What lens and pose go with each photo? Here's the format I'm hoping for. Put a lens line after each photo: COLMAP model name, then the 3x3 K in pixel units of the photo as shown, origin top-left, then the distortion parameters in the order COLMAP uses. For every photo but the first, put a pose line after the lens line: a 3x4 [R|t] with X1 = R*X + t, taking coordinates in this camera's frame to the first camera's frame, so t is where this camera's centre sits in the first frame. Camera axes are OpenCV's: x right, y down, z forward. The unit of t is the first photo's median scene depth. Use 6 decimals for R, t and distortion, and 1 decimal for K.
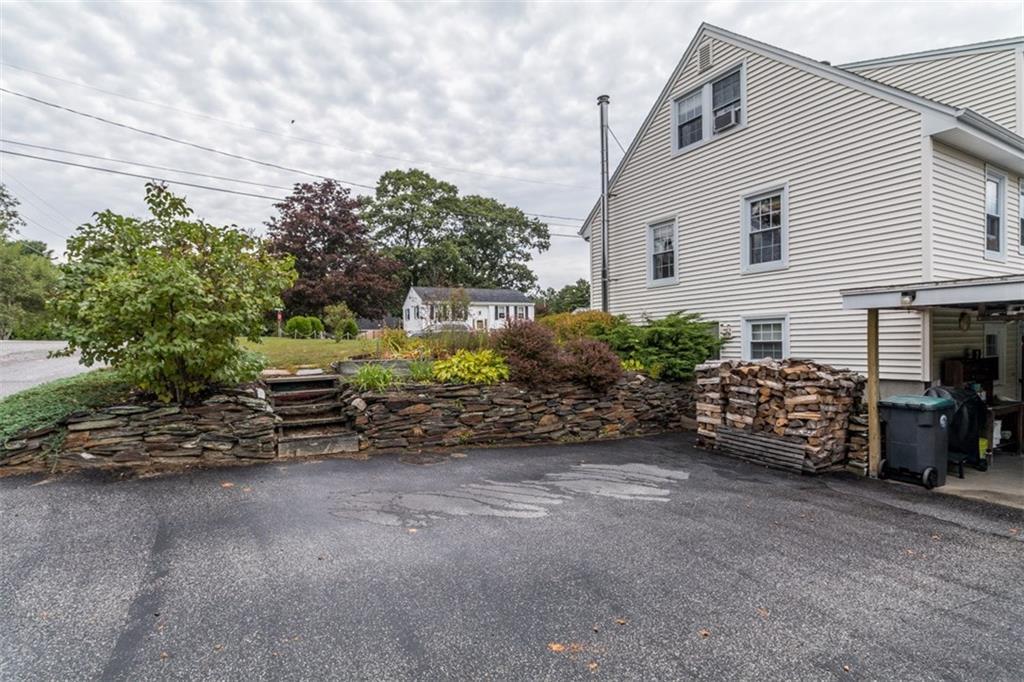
lens RADIAL K [[505.0, 0, 510.0], [0, 505.0, 365.5], [0, 0, 1]] dist [0.000072, -0.000447]
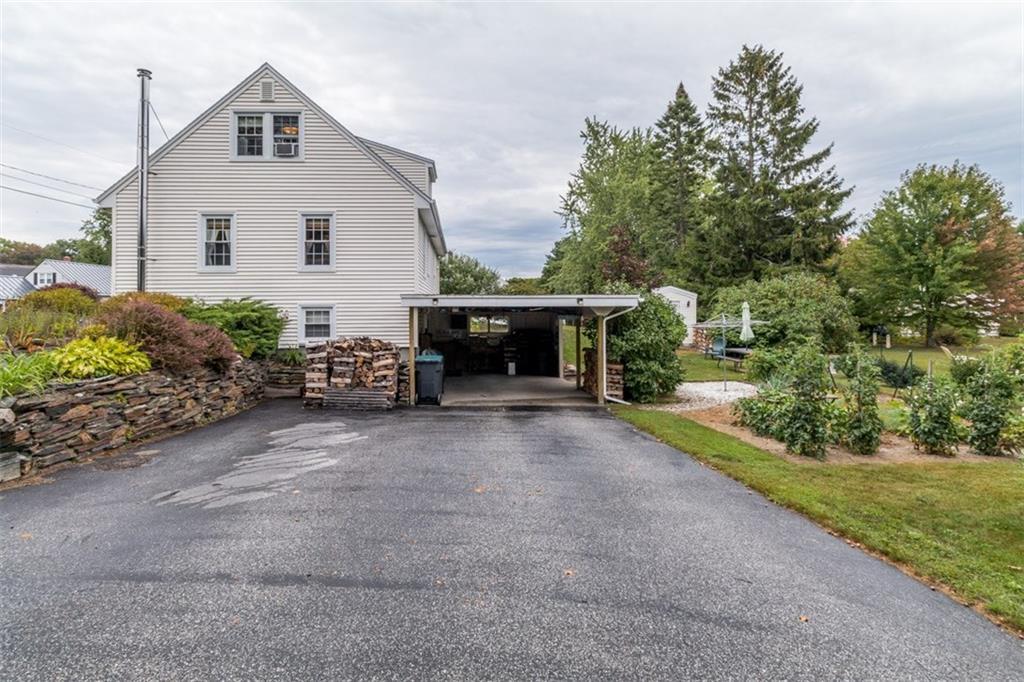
lens RADIAL K [[461.3, 0, 495.3], [0, 461.3, 323.6], [0, 0, 1]] dist [0.002938, 0.000352]
pose [[0.453381, -0.005207, 0.891301, -0.482442], [0.036438, 0.999255, -0.012697, -0.020550], [-0.890572, 0.038234, 0.453233, 0.034763]]
